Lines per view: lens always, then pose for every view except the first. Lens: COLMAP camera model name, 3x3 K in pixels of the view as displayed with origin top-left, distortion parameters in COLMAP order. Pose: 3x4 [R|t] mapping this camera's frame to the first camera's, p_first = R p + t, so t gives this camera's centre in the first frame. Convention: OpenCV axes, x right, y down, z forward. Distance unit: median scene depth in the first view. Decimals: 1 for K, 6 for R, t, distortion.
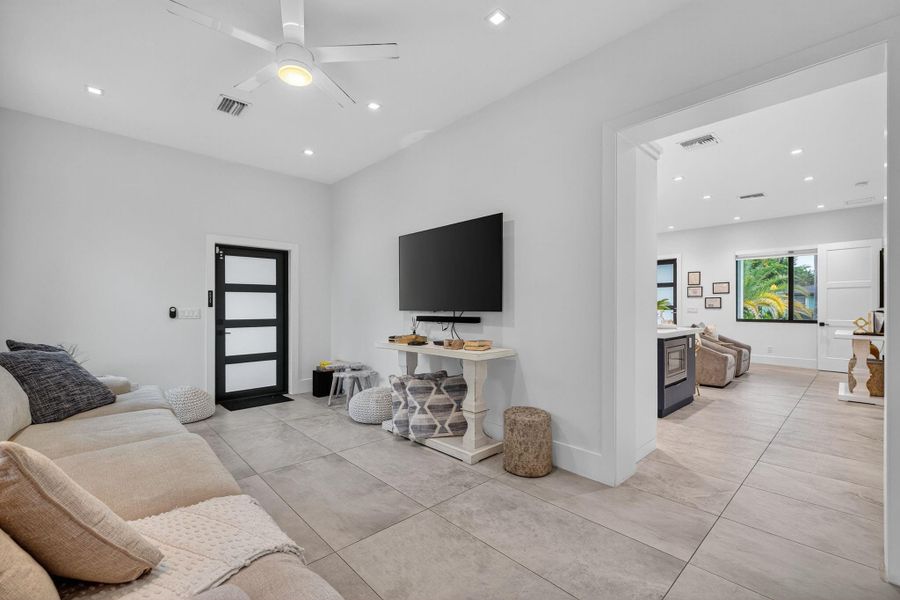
lens RADIAL K [[378.4, 0, 445.6], [0, 378.4, 306.6], [0, 0, 1]] dist [0.004597, -0.001003]
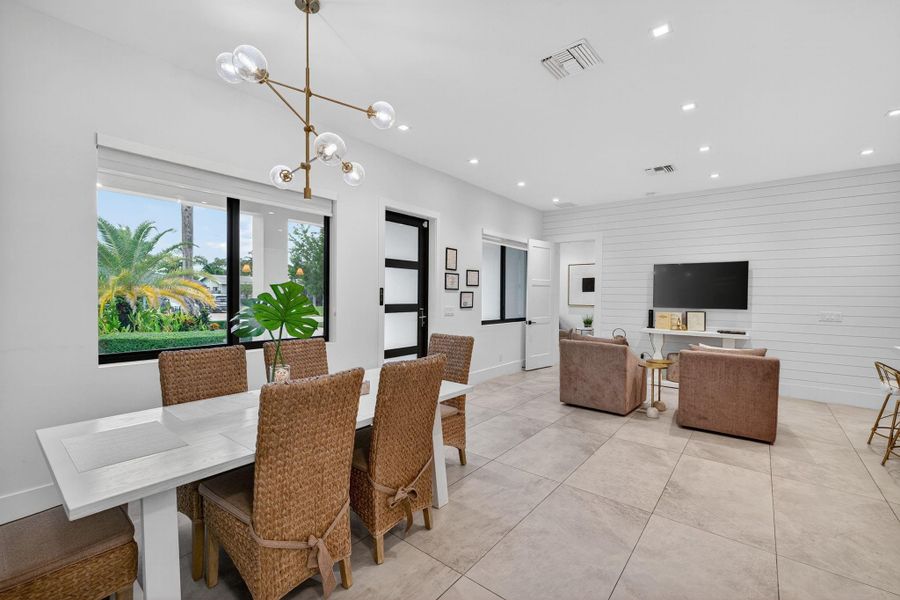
lens RADIAL K [[378.4, 0, 452.1], [0, 378.4, 305.6], [0, 0, 1]] dist [0.004597, -0.001003]
pose [[-0.153646, -0.032354, 0.987596, 0.061732], [-0.011846, 0.999452, 0.030900, -0.020565], [-0.988055, -0.006951, -0.153945, 1.168672]]
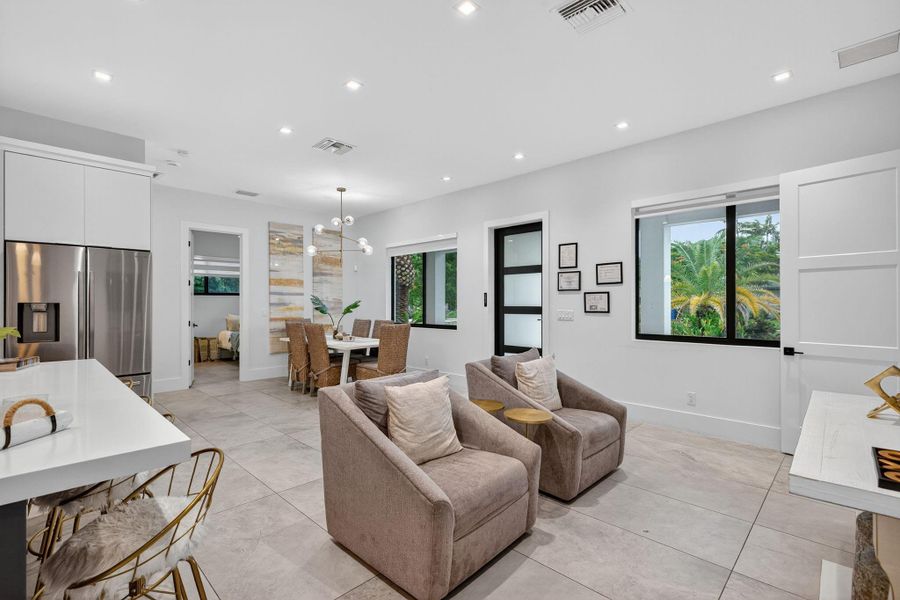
lens RADIAL K [[414.6, 0, 448.1], [0, 414.6, 303.5], [0, 0, 1]] dist [0.004617, 0.000929]
pose [[0.998358, -0.003567, 0.057175, 0.487923], [0.003551, 0.999994, 0.000372, -0.009305], [-0.057176, -0.000169, 0.998364, 0.463061]]
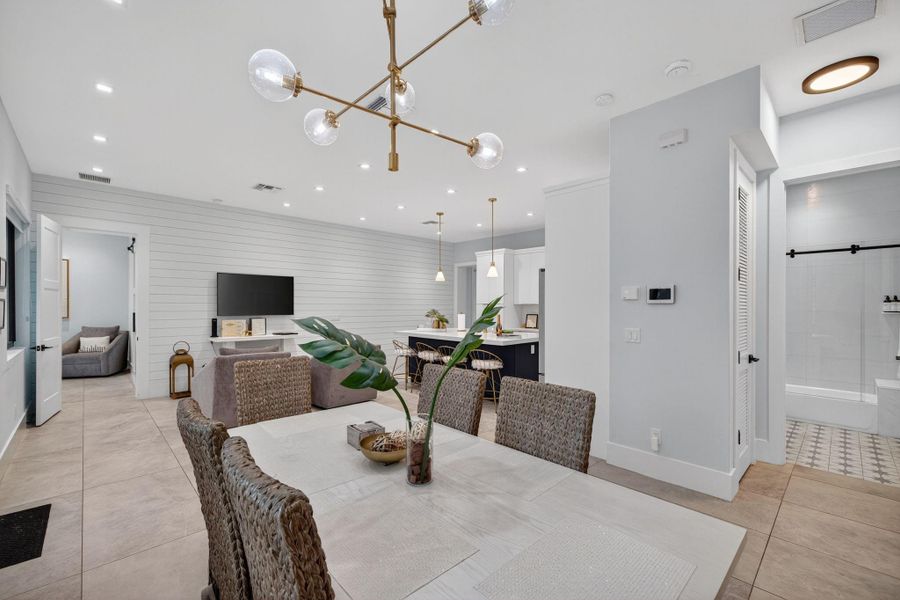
lens RADIAL K [[378.4, 0, 447.1], [0, 378.4, 304.2], [0, 0, 1]] dist [0.004597, -0.001003]
pose [[-0.999676, -0.004511, -0.025046, 0.315952], [-0.004345, 0.999968, -0.006644, -0.018498], [0.025076, -0.006533, -0.999664, 1.409146]]
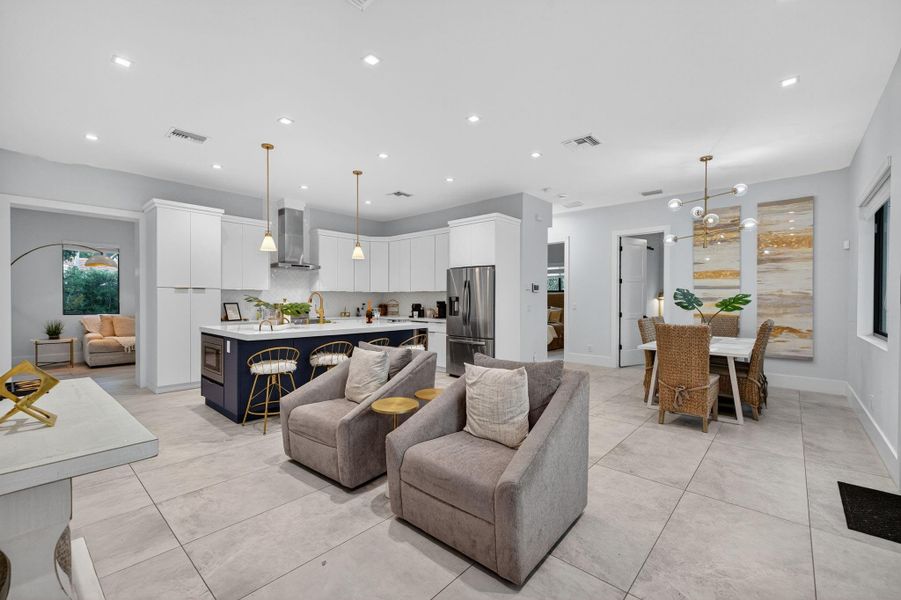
lens RADIAL K [[378.9, 0, 447.7], [0, 378.9, 304.7], [0, 0, 1]] dist [0.004597, -0.001003]
pose [[0.098067, 0.011460, -0.995114, 0.863440], [-0.003232, 0.999932, 0.011197, -0.004678], [0.995175, 0.002118, 0.098098, 0.789724]]
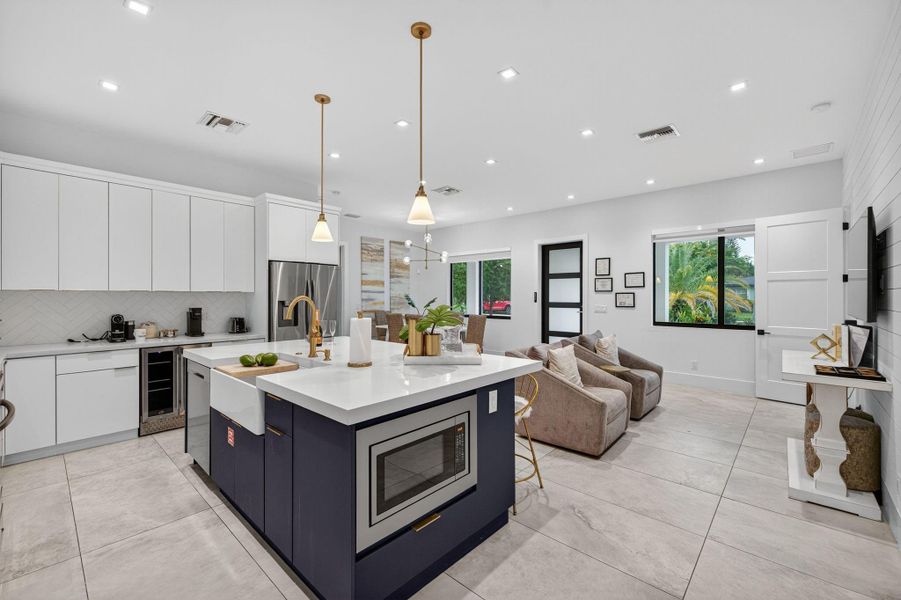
lens RADIAL K [[378.9, 0, 445.2], [0, 378.9, 297.3], [0, 0, 1]] dist [0.004597, -0.001003]
pose [[0.996397, -0.001467, 0.084796, 0.304750], [0.001347, 0.999998, 0.001464, -0.017003], [-0.084798, -0.001344, 0.996397, 0.304739]]
